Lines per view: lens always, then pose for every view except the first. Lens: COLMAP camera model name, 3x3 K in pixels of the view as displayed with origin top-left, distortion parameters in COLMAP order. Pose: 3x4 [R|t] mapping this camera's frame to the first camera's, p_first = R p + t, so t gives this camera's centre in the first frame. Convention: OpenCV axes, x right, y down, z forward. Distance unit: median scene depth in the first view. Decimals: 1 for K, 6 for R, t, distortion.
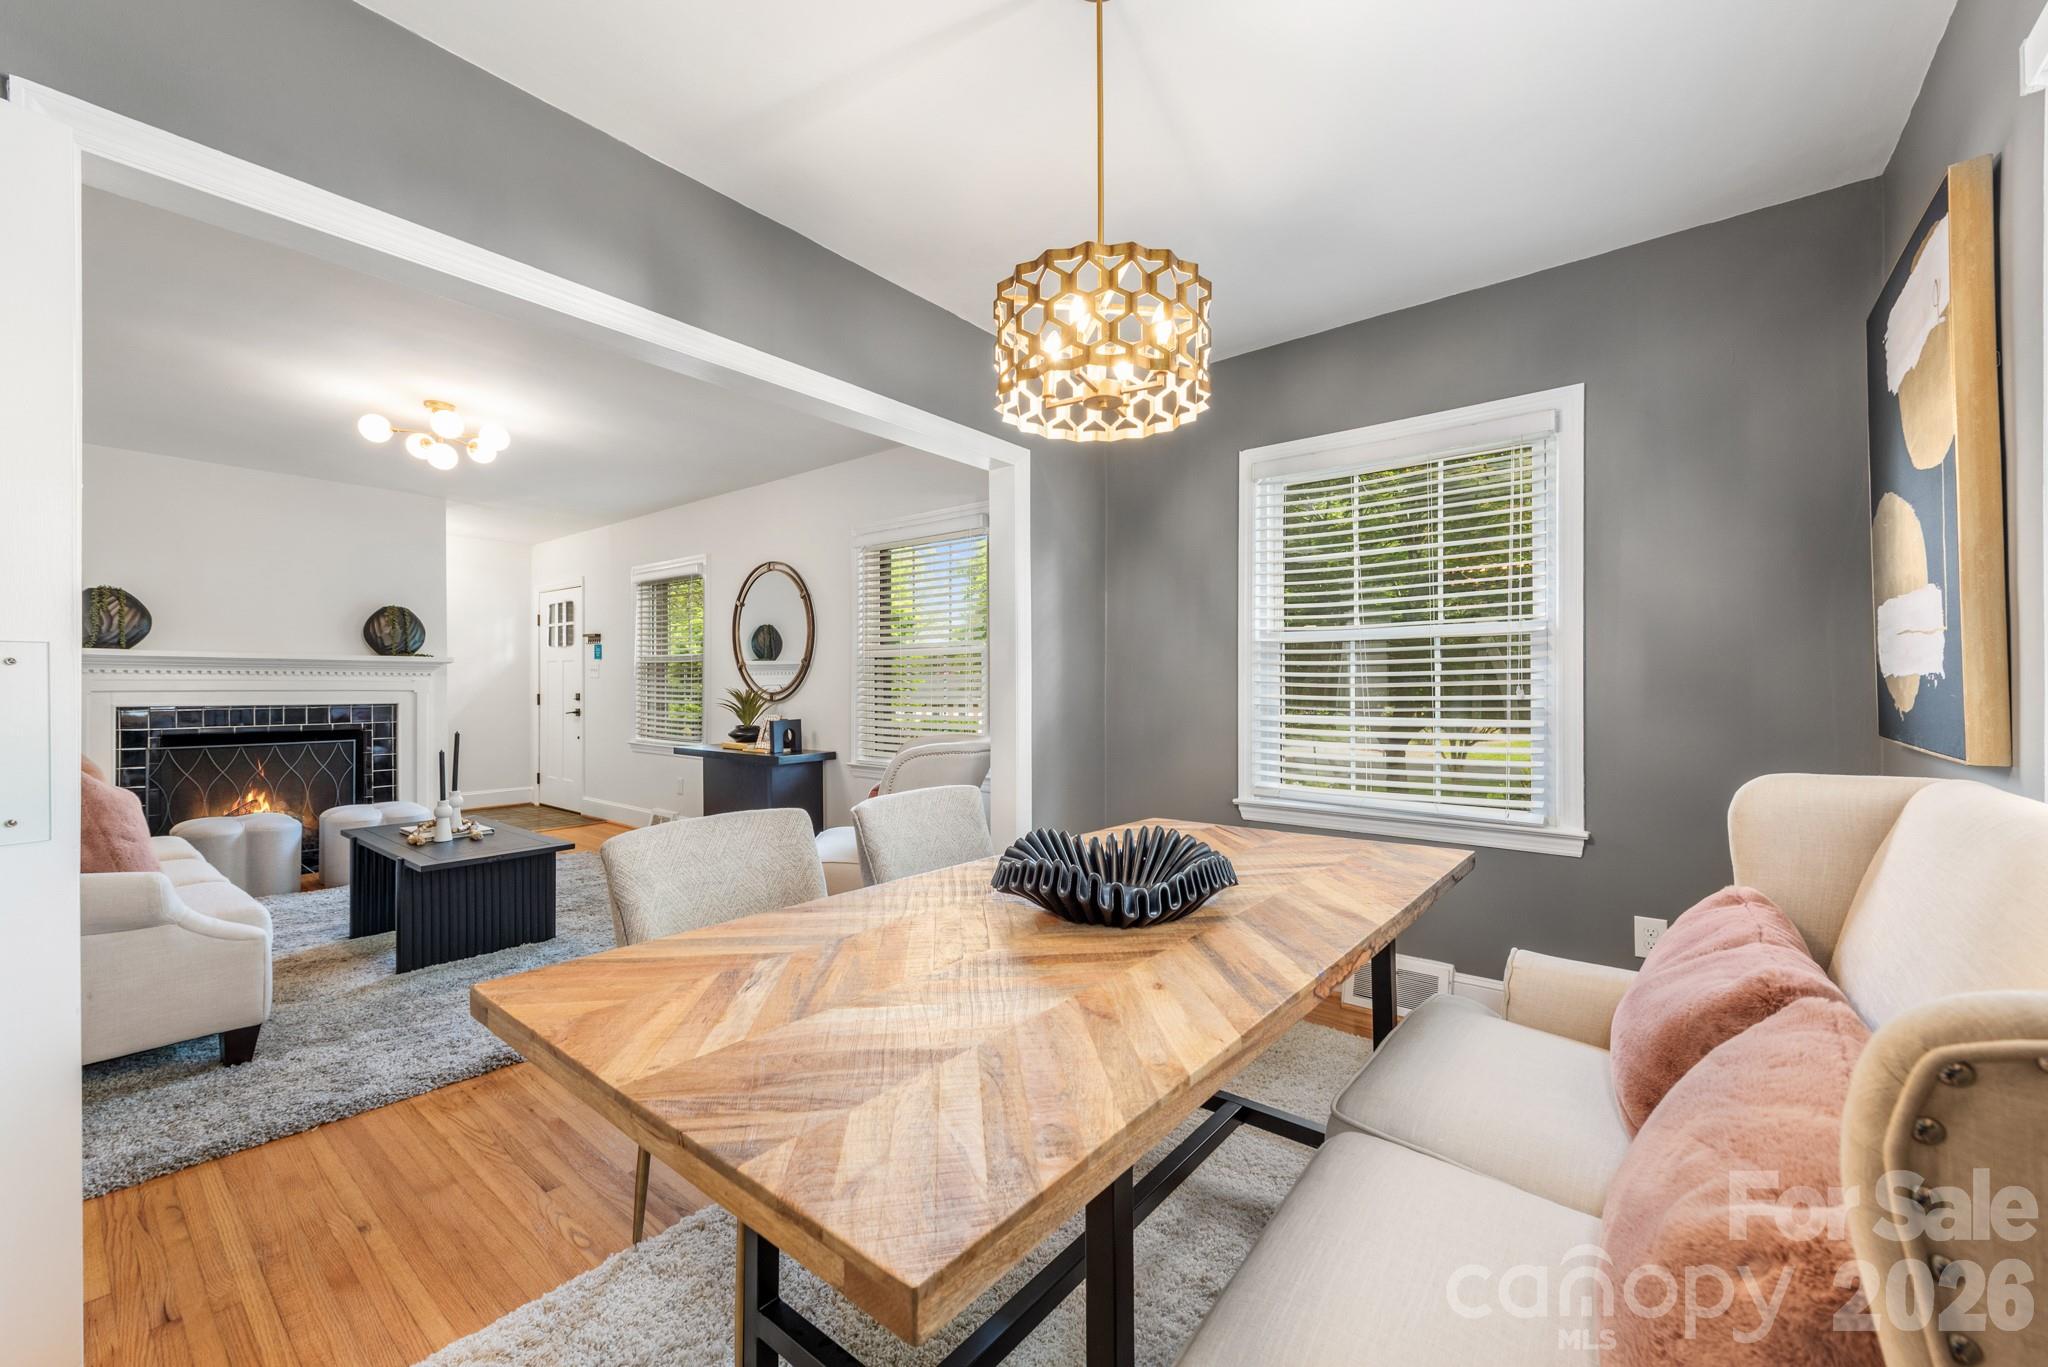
lens RADIAL K [[803.0, 0, 1040.5], [0, 803.0, 685.9], [0, 0, 1]] dist [0.009804, -0.002524]
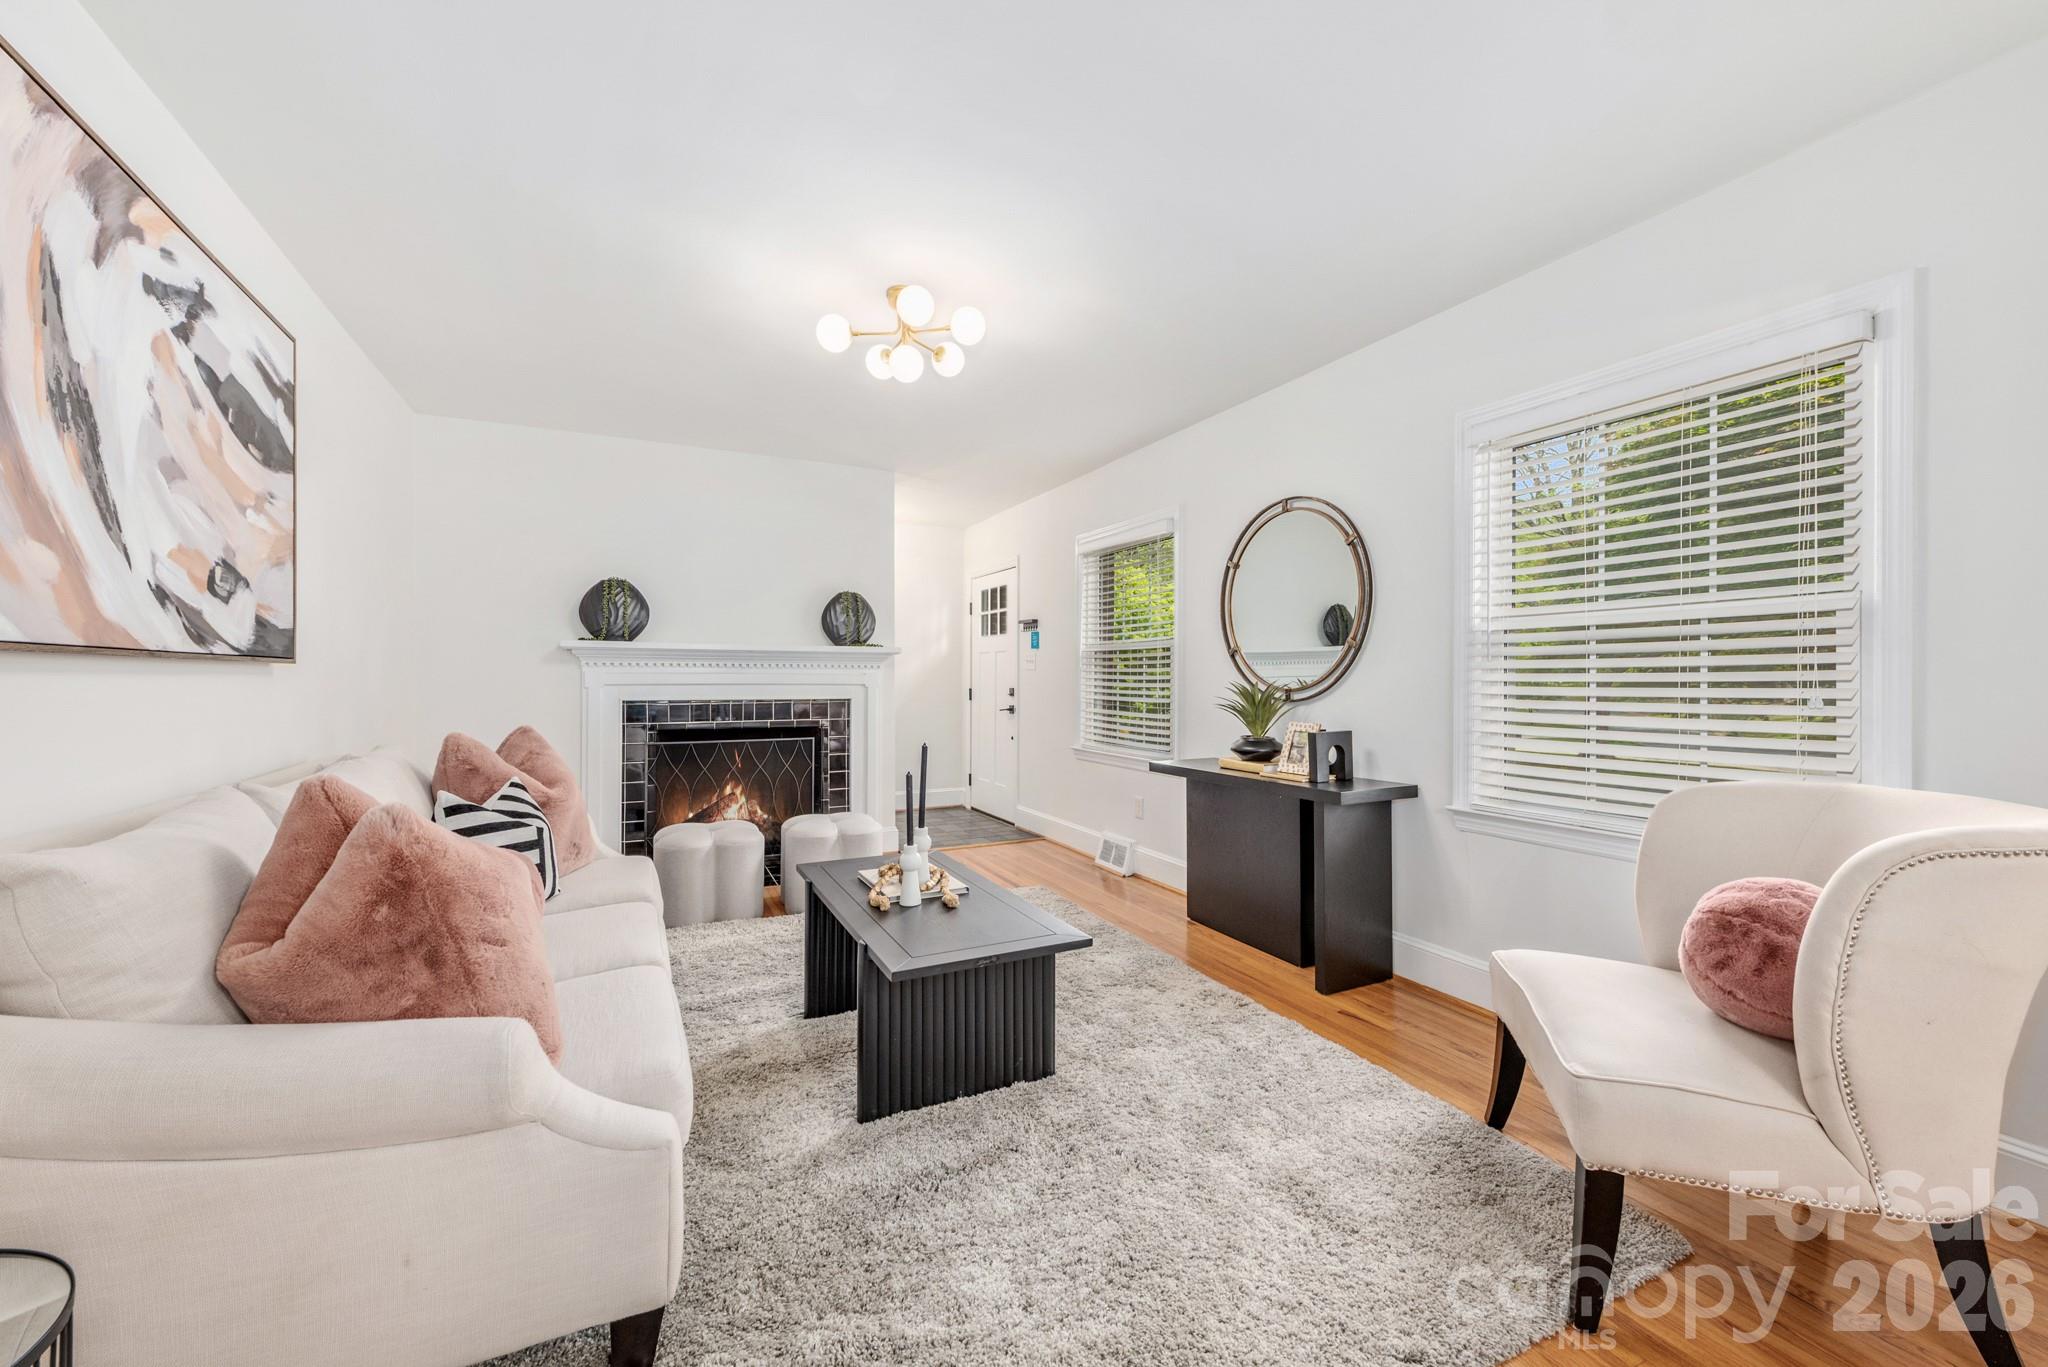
lens RADIAL K [[803.0, 0, 1038.3], [0, 803.0, 671.4], [0, 0, 1]] dist [0.009804, -0.002524]
pose [[0.906657, -0.004235, -0.421848, -0.251645], [-0.000613, 0.999935, -0.011356, 0.001288], [0.421869, 0.010554, 0.906595, 0.302660]]
